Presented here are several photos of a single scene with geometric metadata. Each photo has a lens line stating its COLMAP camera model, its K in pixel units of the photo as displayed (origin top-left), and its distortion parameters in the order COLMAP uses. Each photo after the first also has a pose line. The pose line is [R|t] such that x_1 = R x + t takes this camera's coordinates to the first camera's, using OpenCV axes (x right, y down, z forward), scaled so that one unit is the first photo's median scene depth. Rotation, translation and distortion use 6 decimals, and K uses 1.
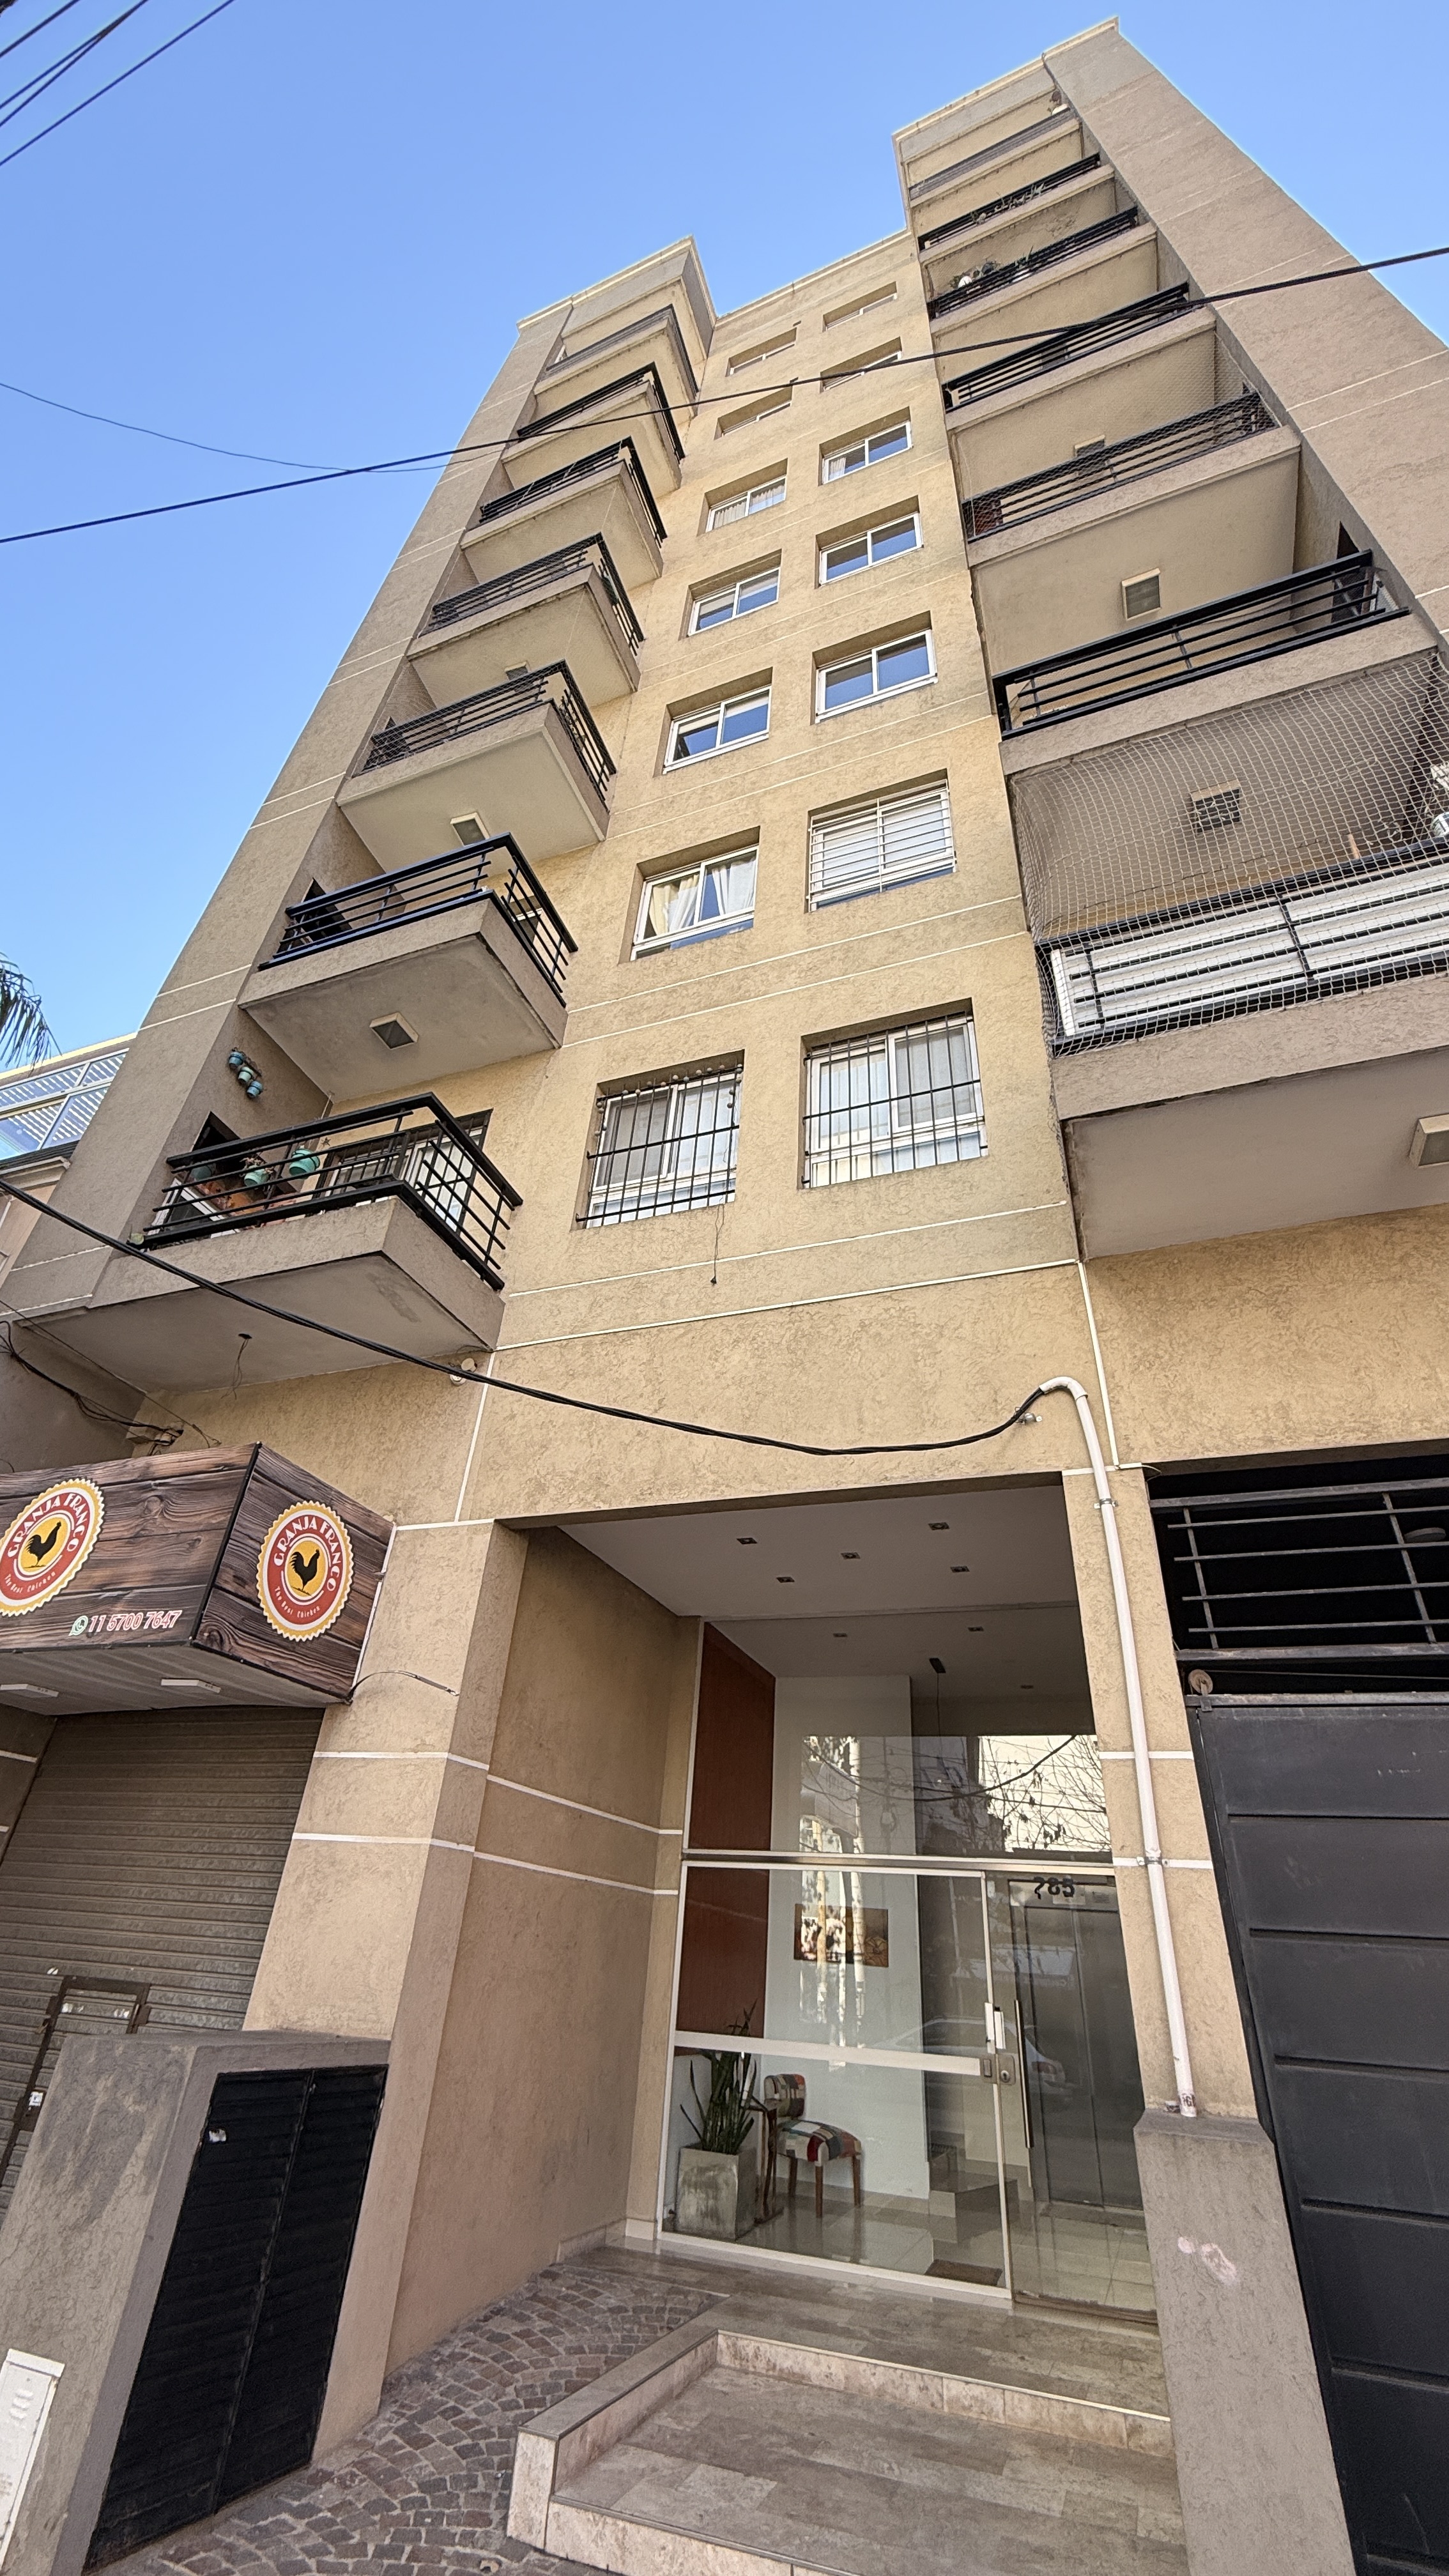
lens RADIAL K [[1025.2, 0, 723.6], [0, 1025.2, 1279.7], [0, 0, 1]] dist [-0.001053, 0.000251]
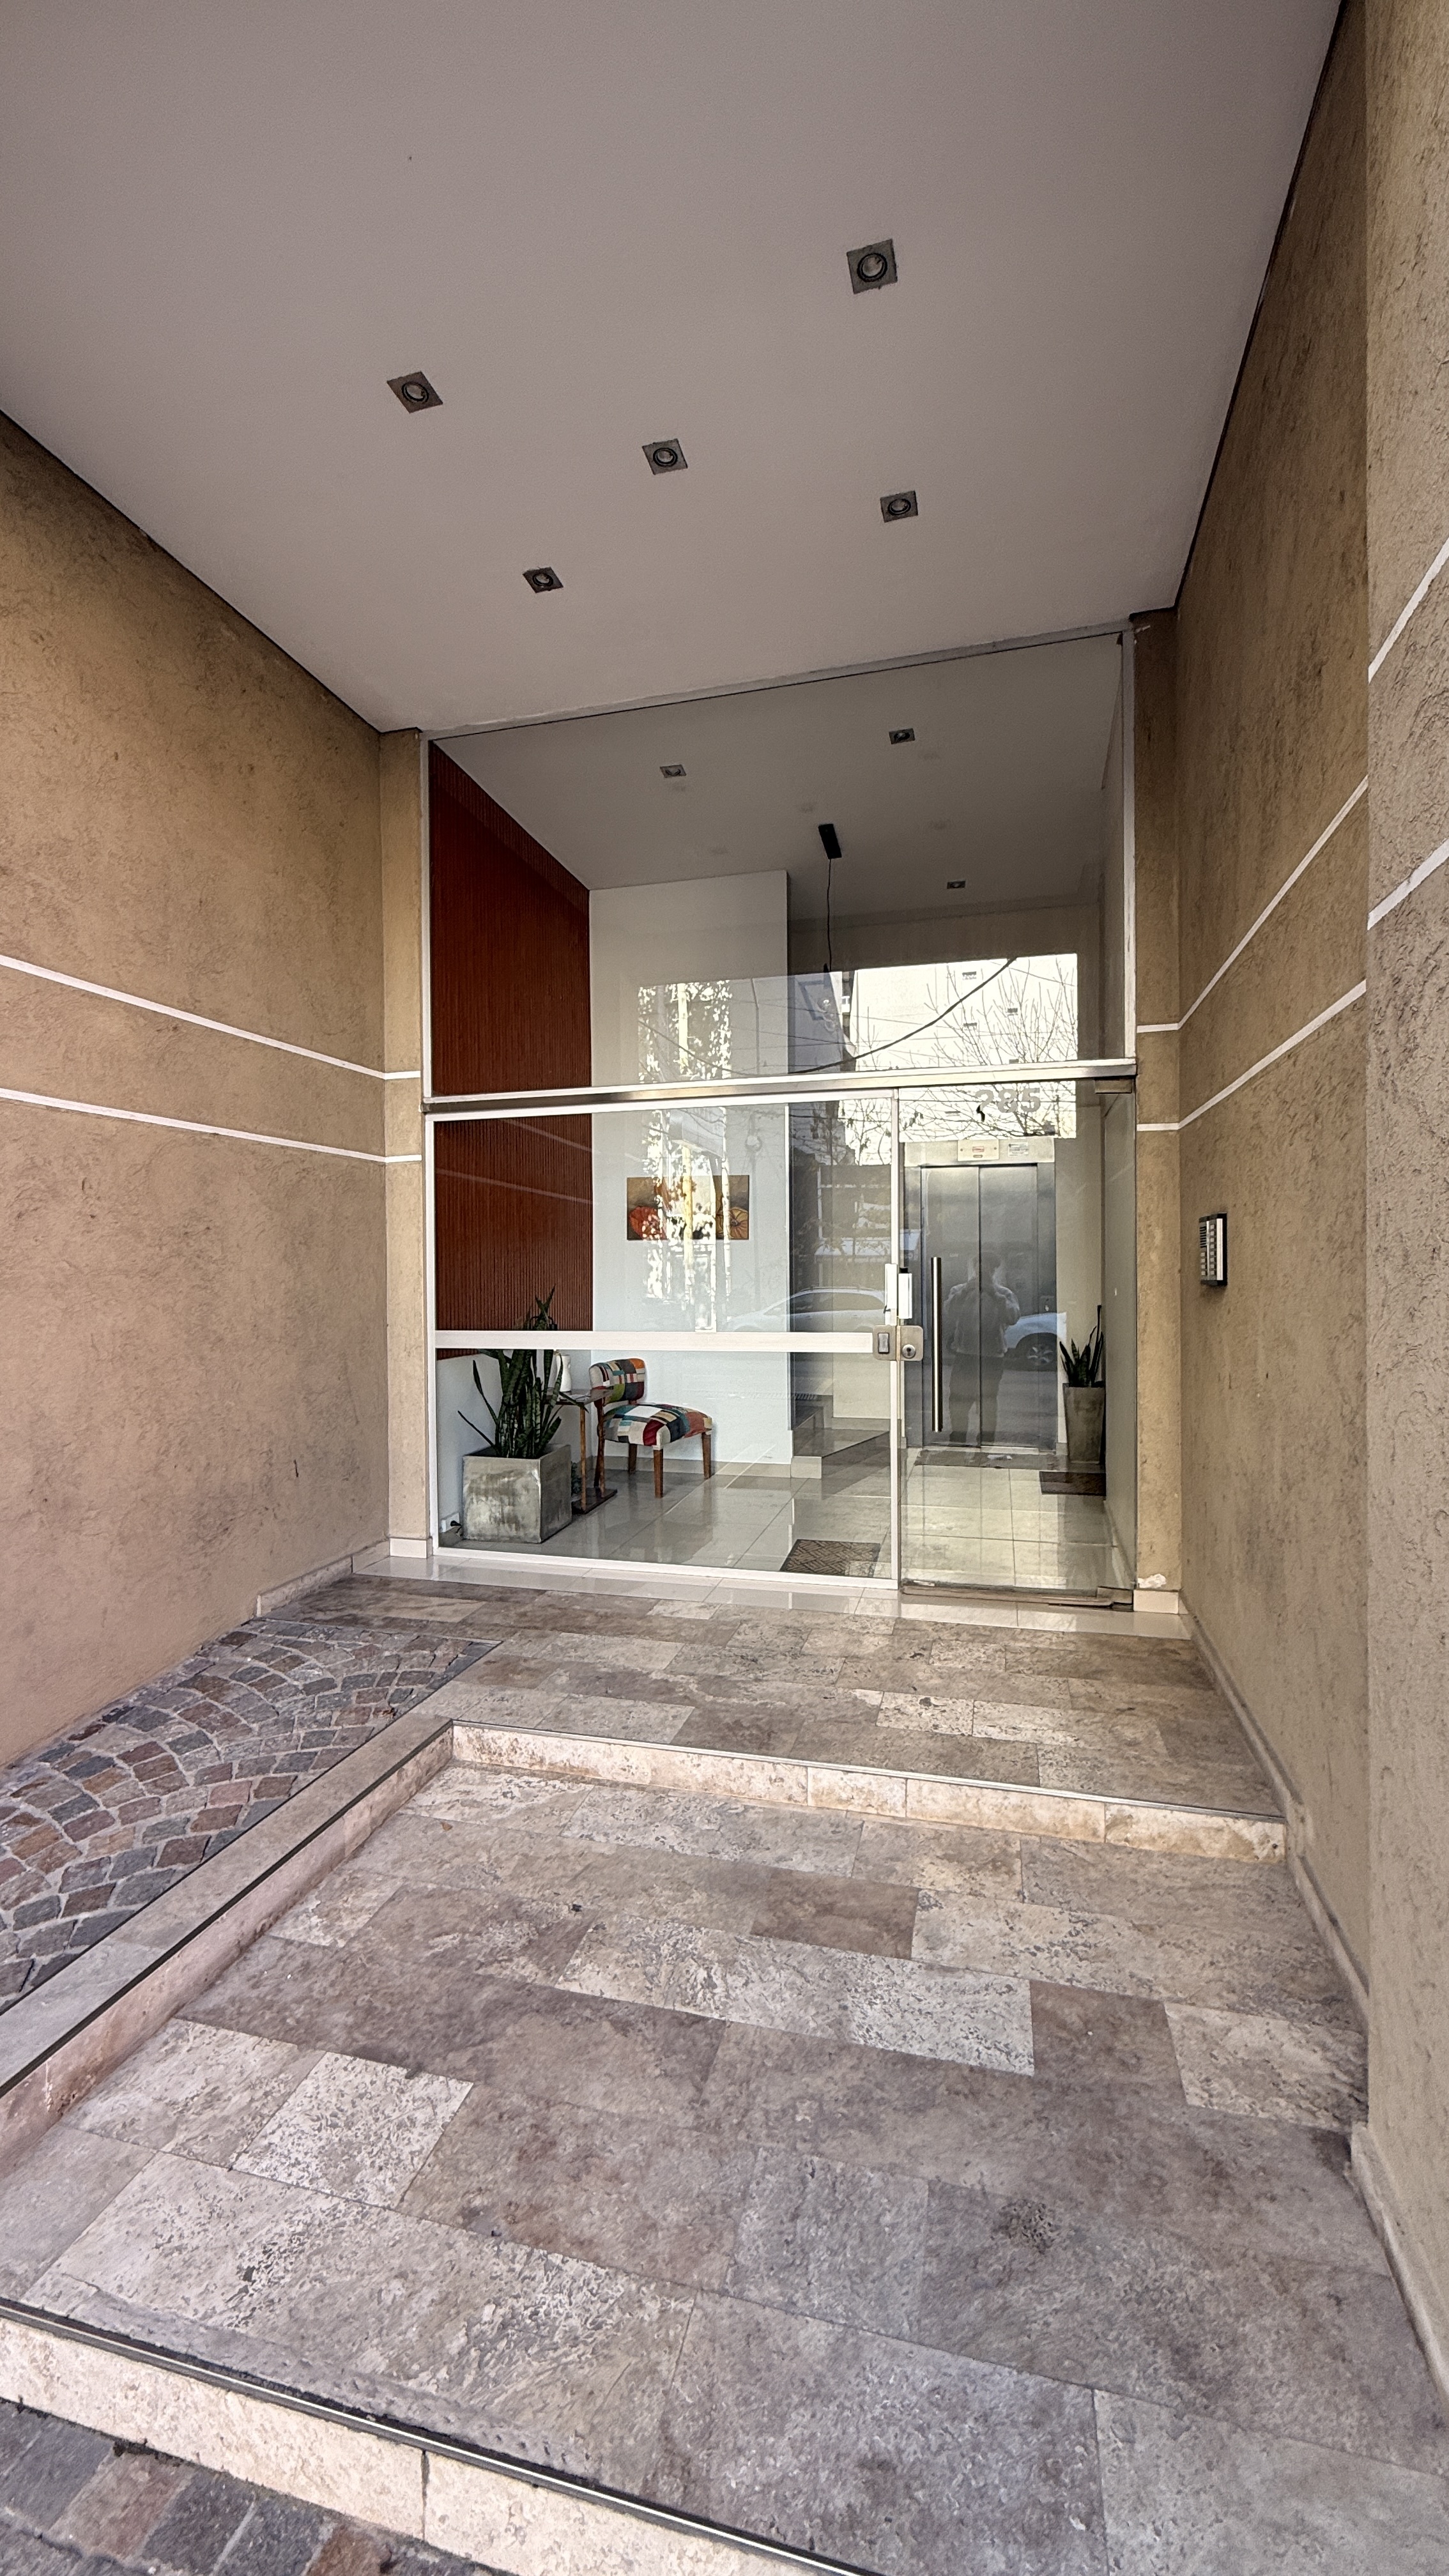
lens RADIAL K [[1025.2, 0, 729.9], [0, 1025.2, 1284.5], [0, 0, 1]] dist [-0.001053, 0.000251]
pose [[0.992407, -0.071307, 0.100221, 0.088444], [0.001118, 0.820002, 0.572360, 0.337311], [-0.122995, -0.567901, 0.813855, 0.465870]]
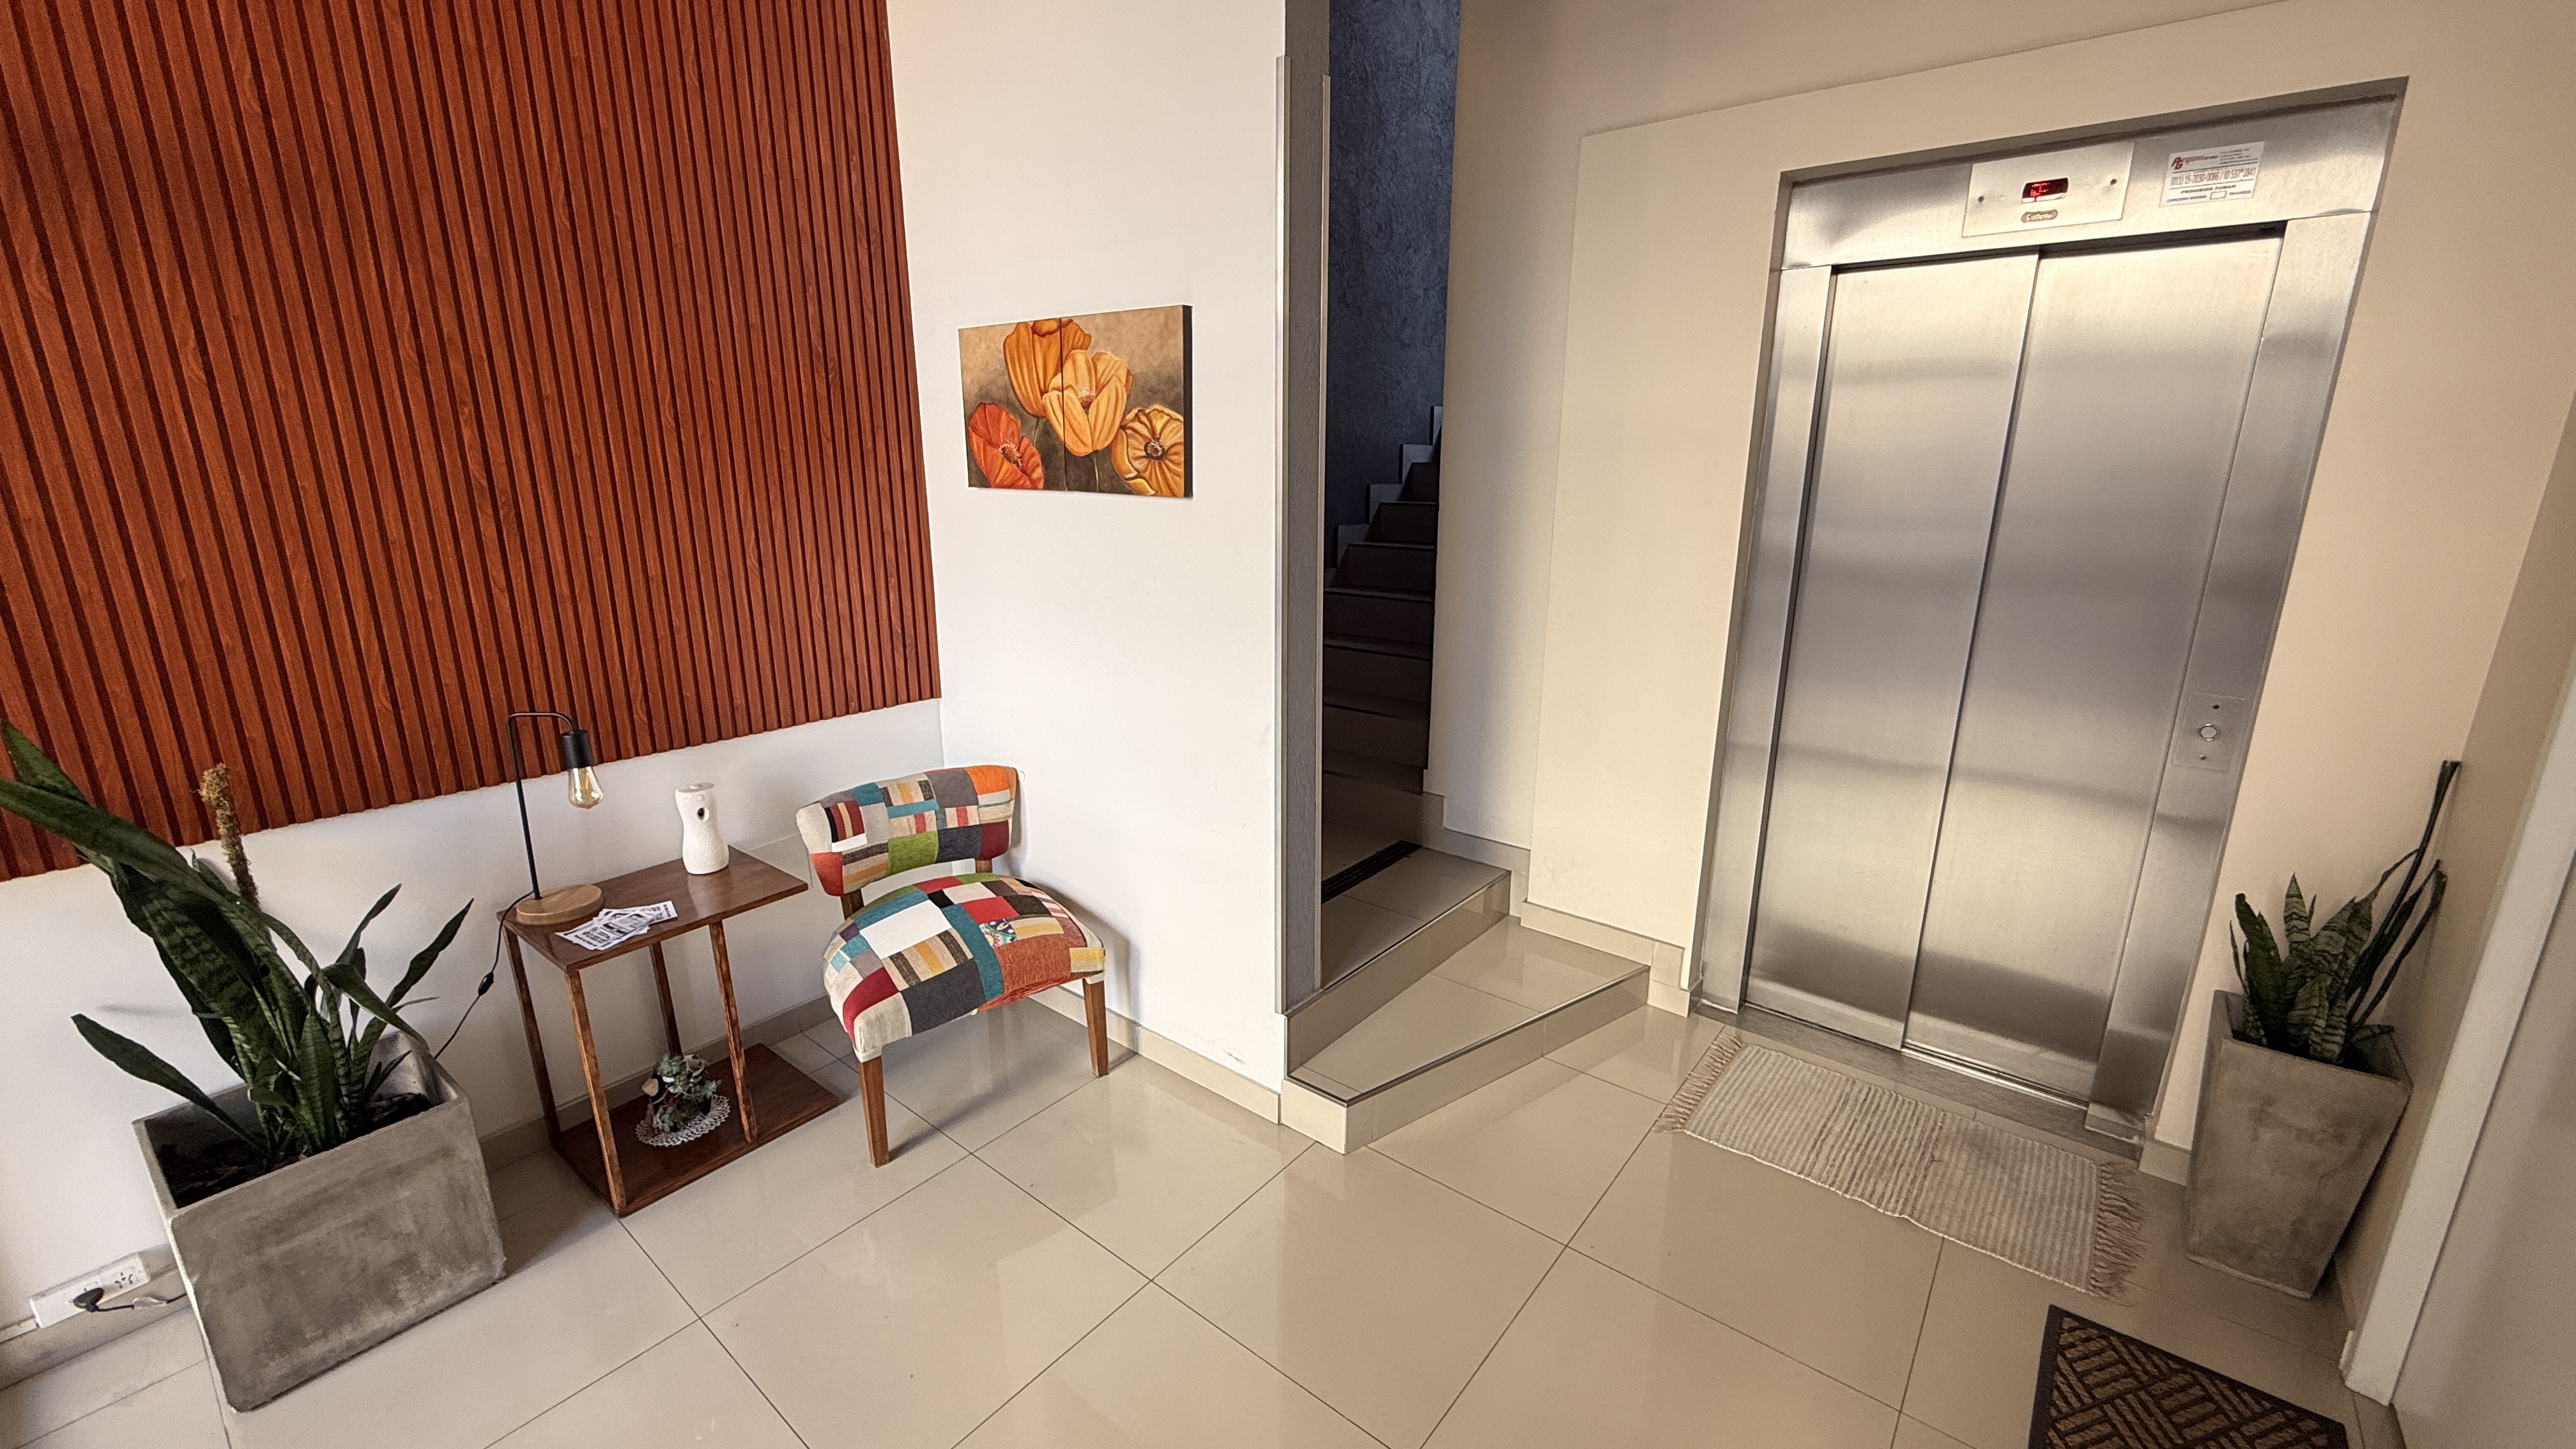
lens RADIAL K [[1025.2, 0, 1283.7], [0, 1025.2, 730.0], [0, 0, 1]] dist [-0.001053, 0.000251]
pose [[0.946849, 0.026984, -0.320544, 0.356397], [0.220205, 0.672025, 0.707031, 0.684734], [0.234492, -0.740037, 0.630364, 1.028449]]
